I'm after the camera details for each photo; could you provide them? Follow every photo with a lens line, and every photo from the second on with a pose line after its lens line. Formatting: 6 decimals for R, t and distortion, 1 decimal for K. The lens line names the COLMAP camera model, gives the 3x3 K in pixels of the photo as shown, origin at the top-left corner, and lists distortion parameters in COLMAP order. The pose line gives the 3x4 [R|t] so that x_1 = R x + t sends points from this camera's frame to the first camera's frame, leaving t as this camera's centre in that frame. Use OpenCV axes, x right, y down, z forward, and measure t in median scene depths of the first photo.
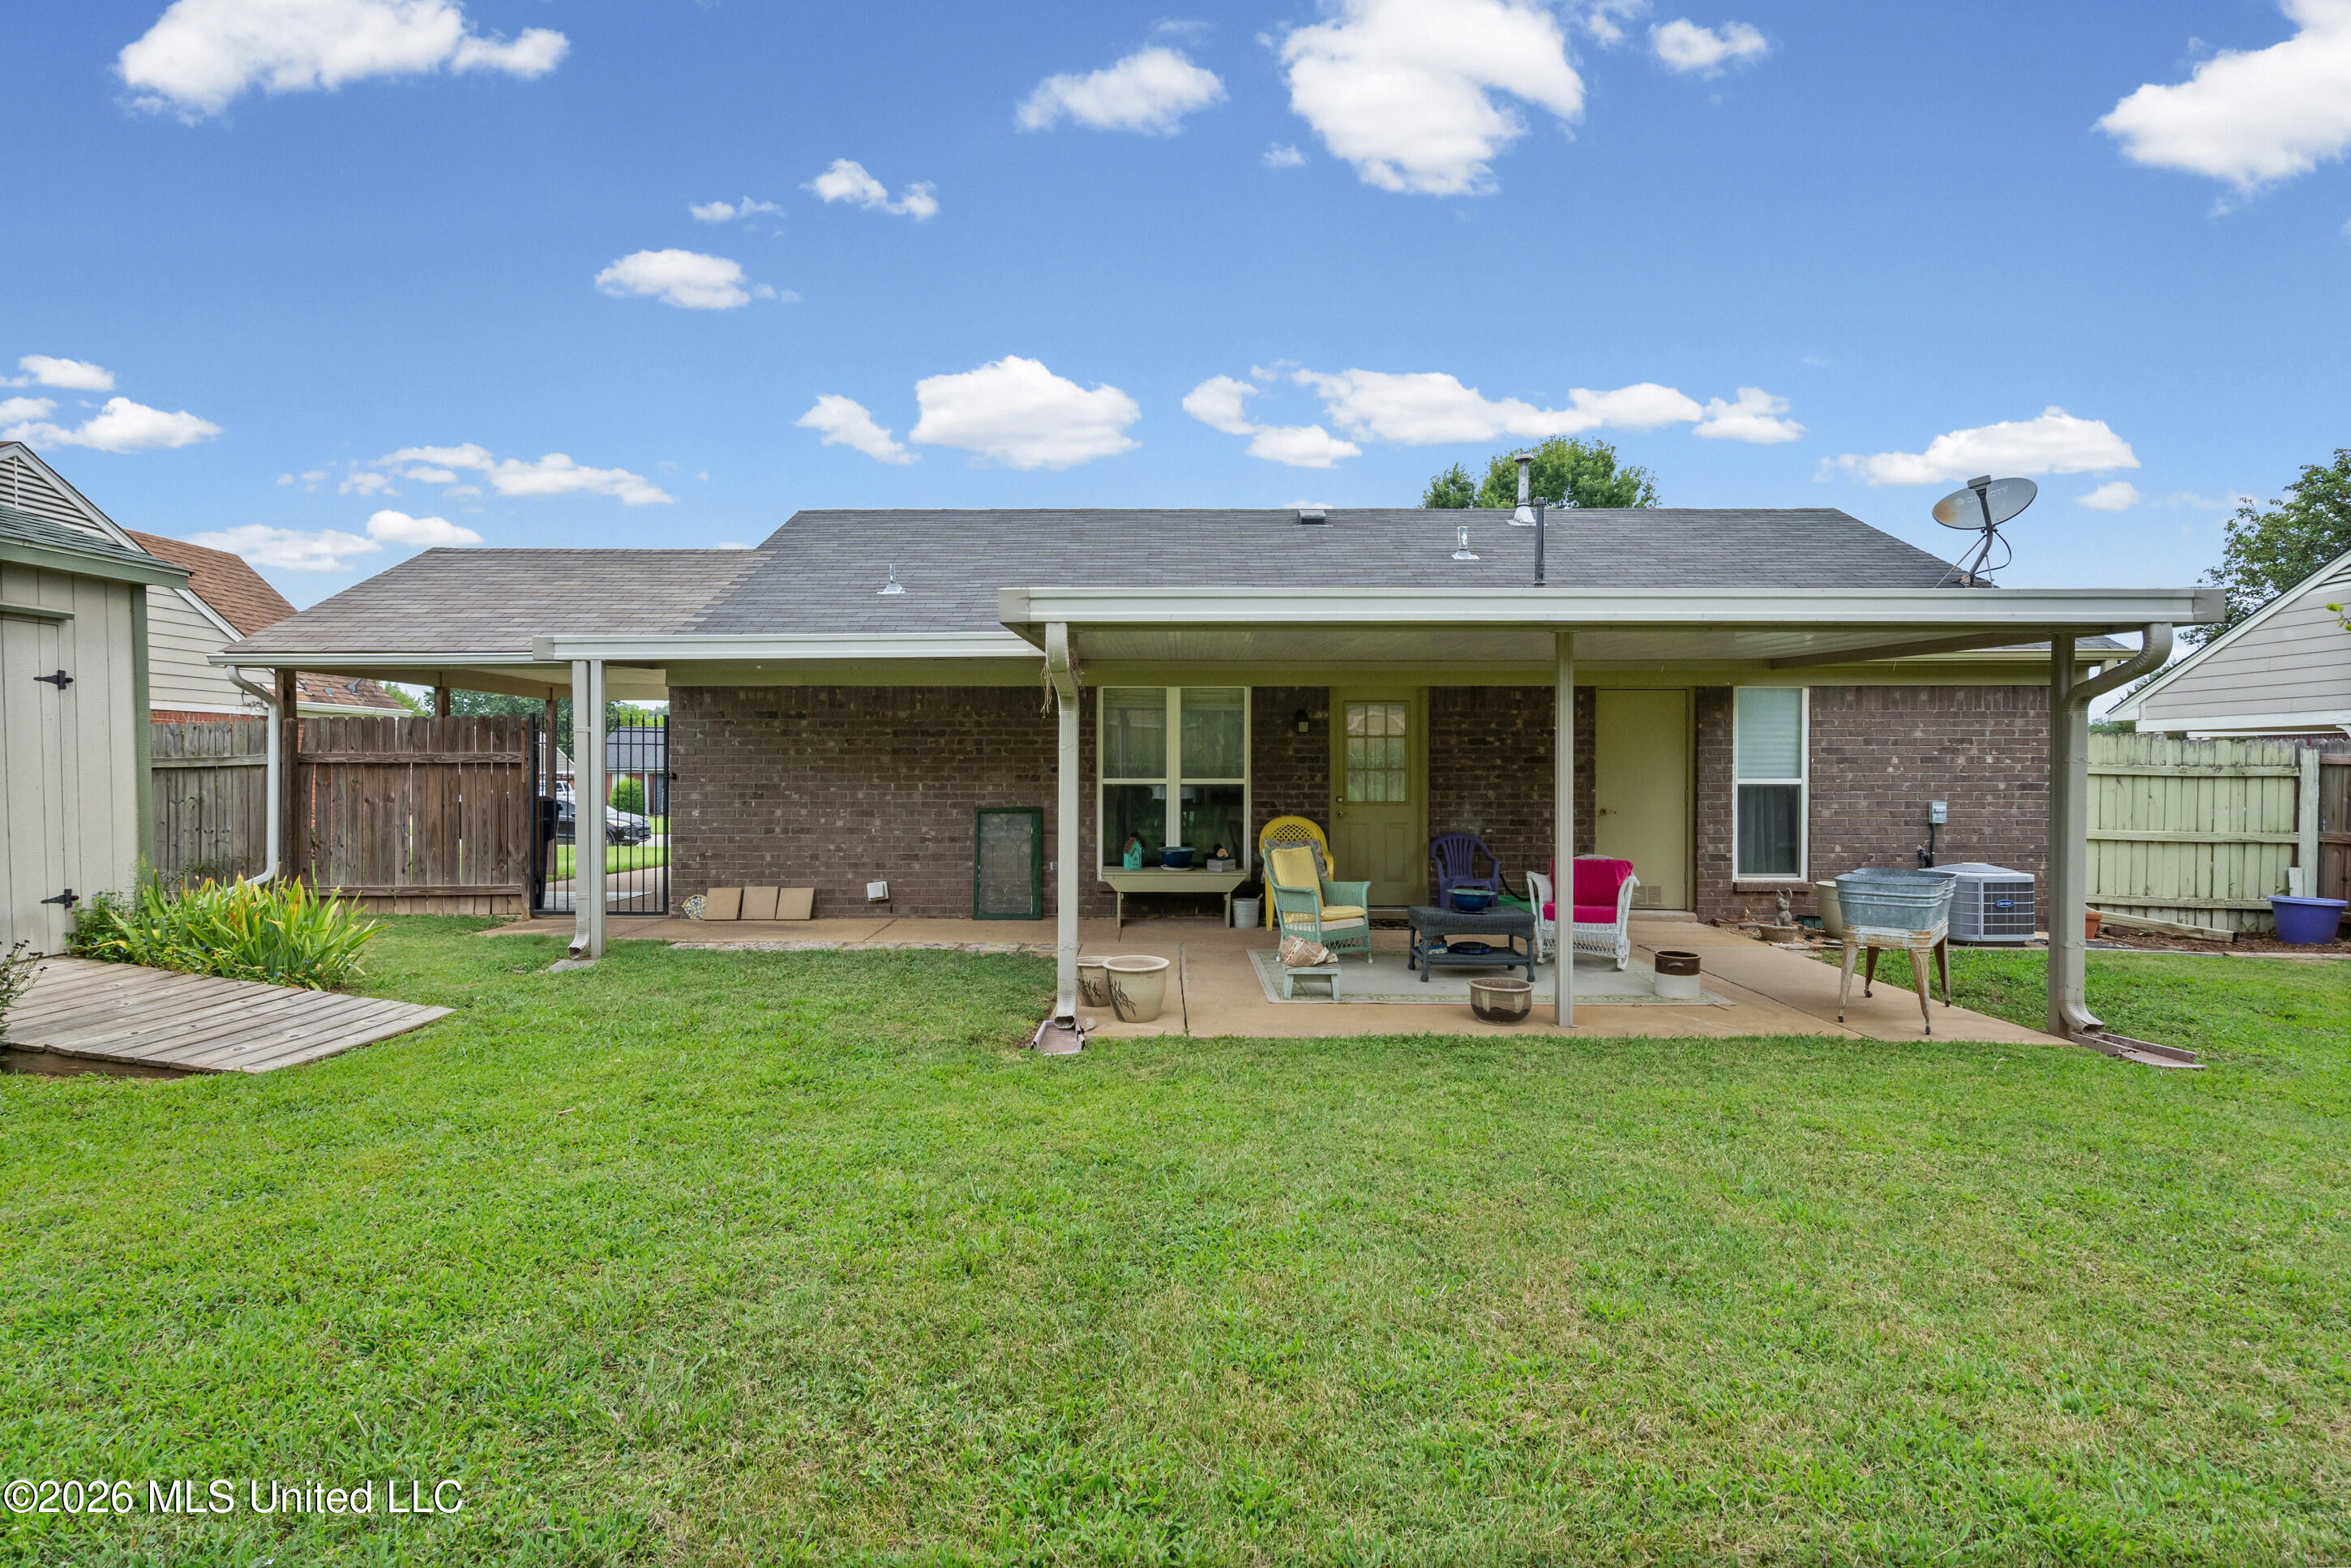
lens RADIAL K [[1255.7, 0, 1170.3], [0, 1255.7, 795.6], [0, 0, 1]] dist [-0.001223, 0.001154]
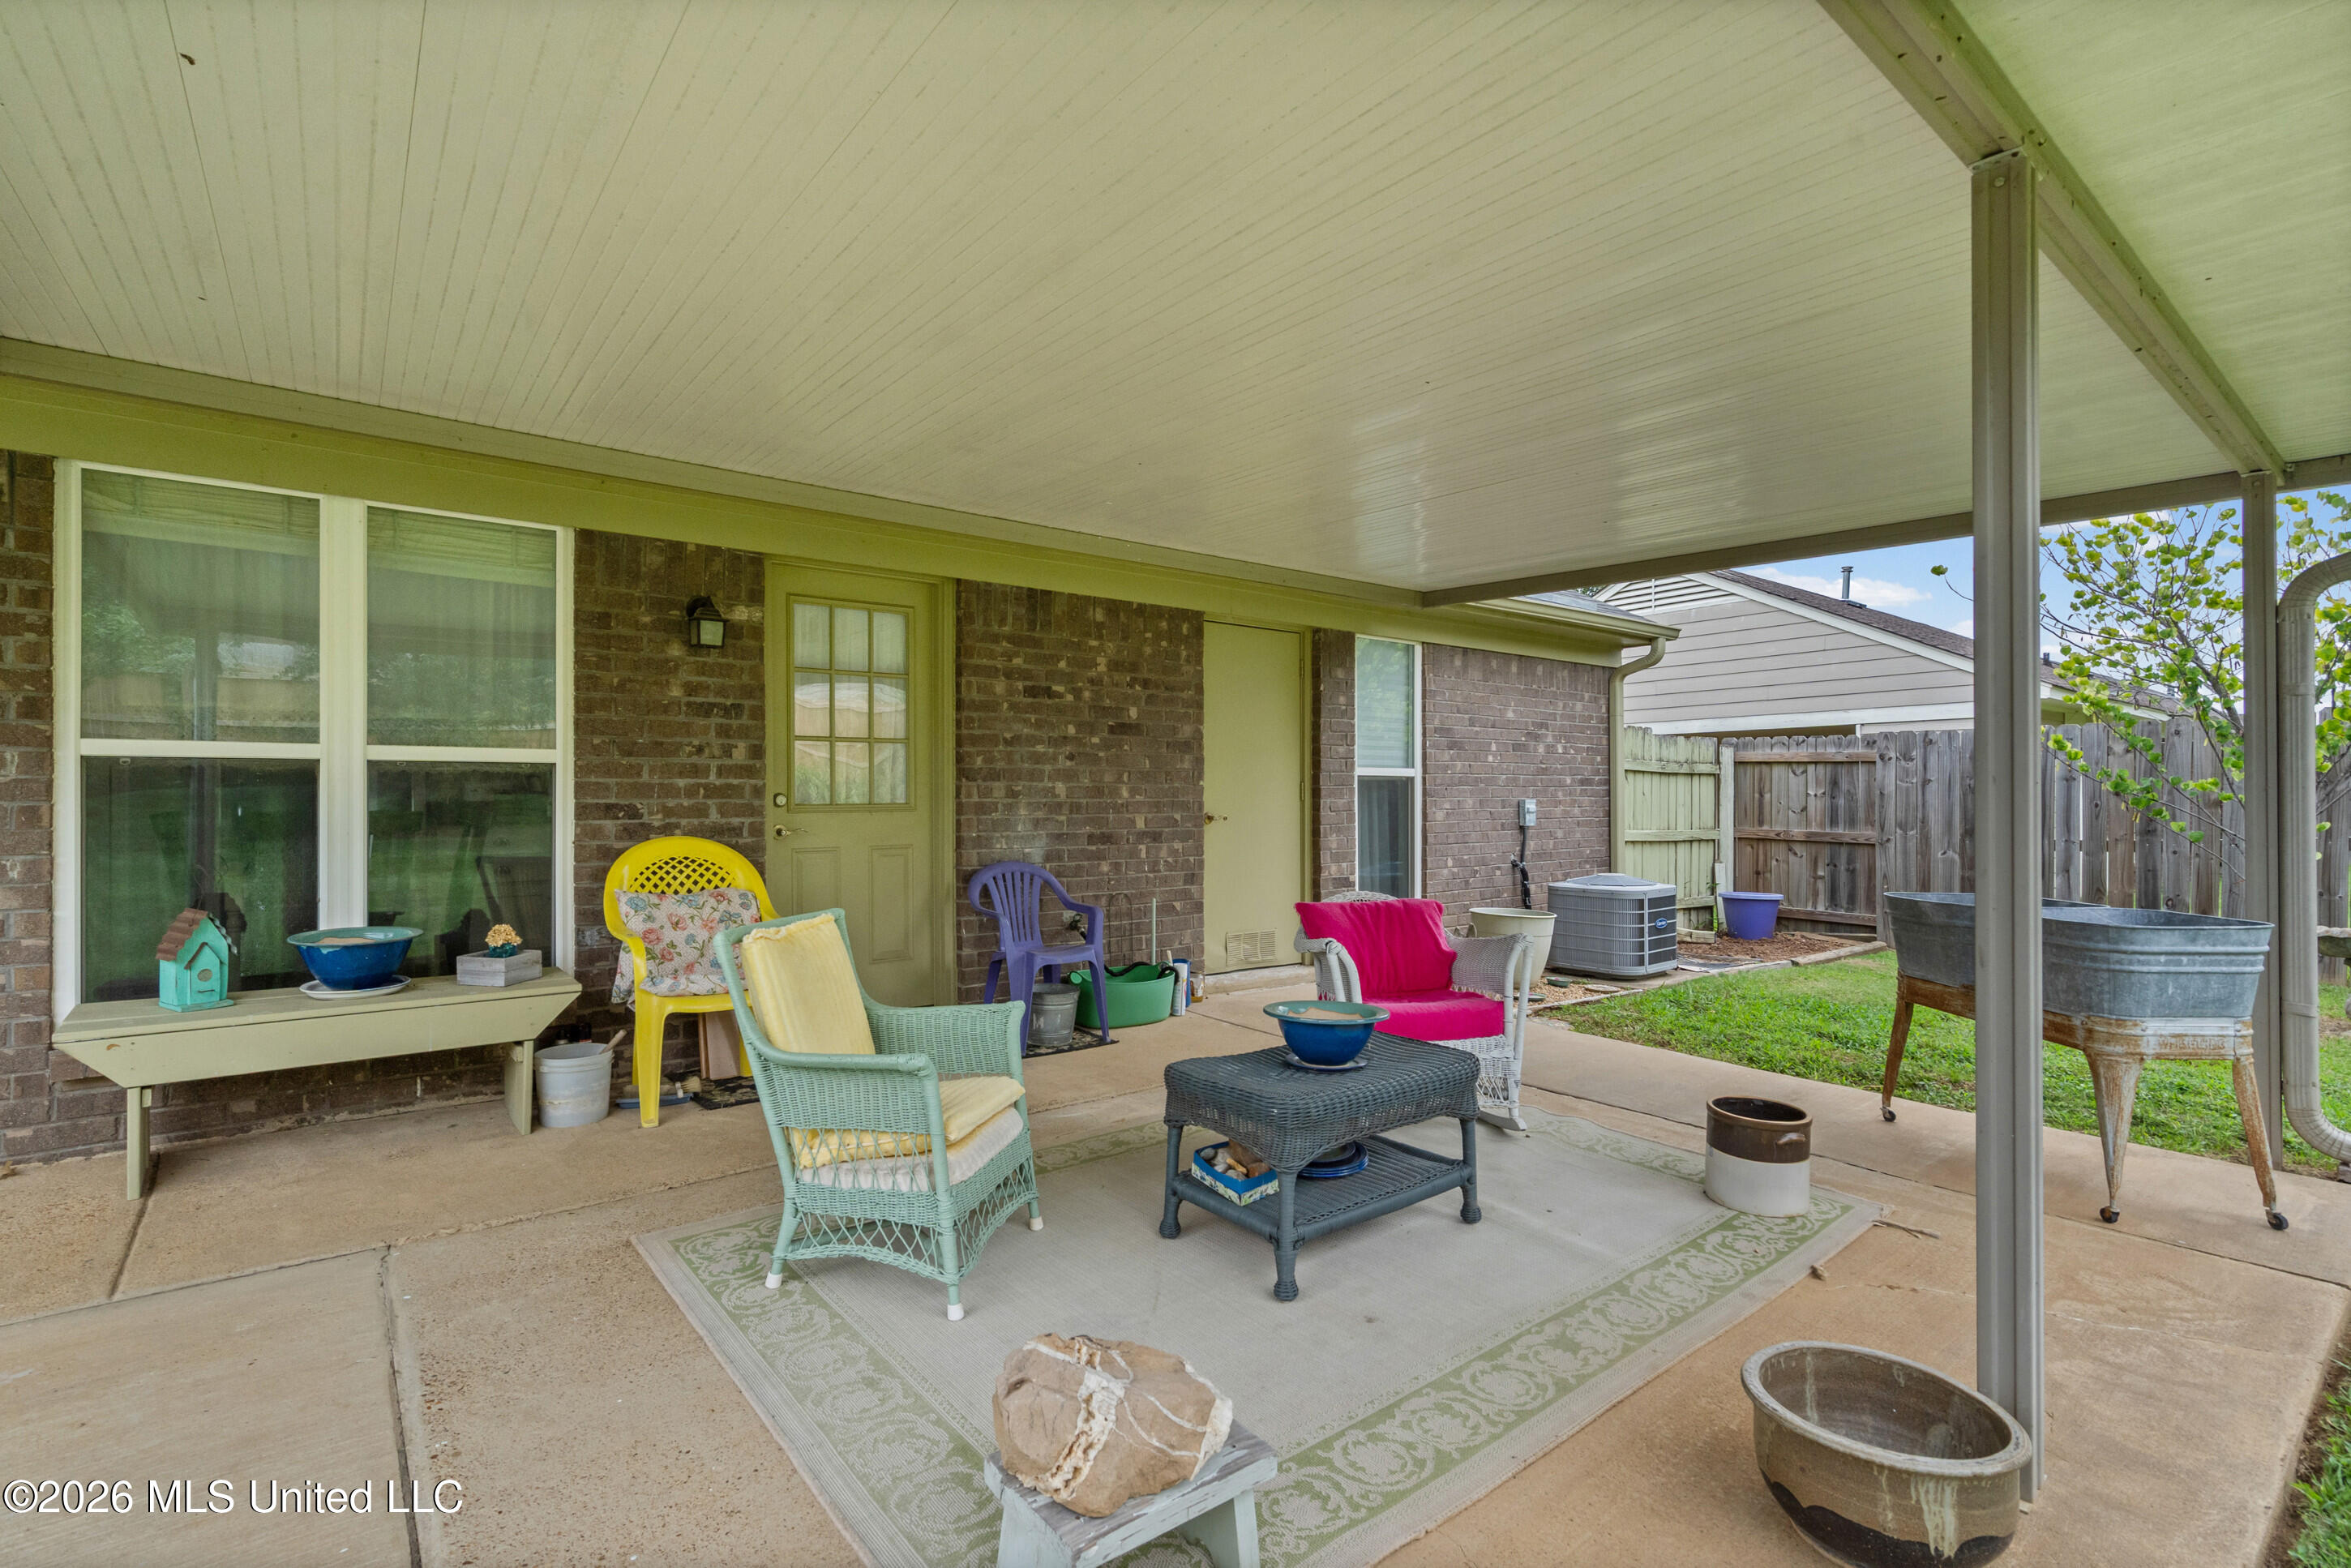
lens RADIAL K [[1080.8, 0, 1153.2], [0, 1080.8, 794.9], [0, 0, 1]] dist [-0.001932, -0.001379]
pose [[0.785655, -0.000464, 0.618664, -0.006530], [0.017771, 0.999604, -0.021819, 0.012894], [-0.618409, 0.028136, 0.785352, 0.601833]]
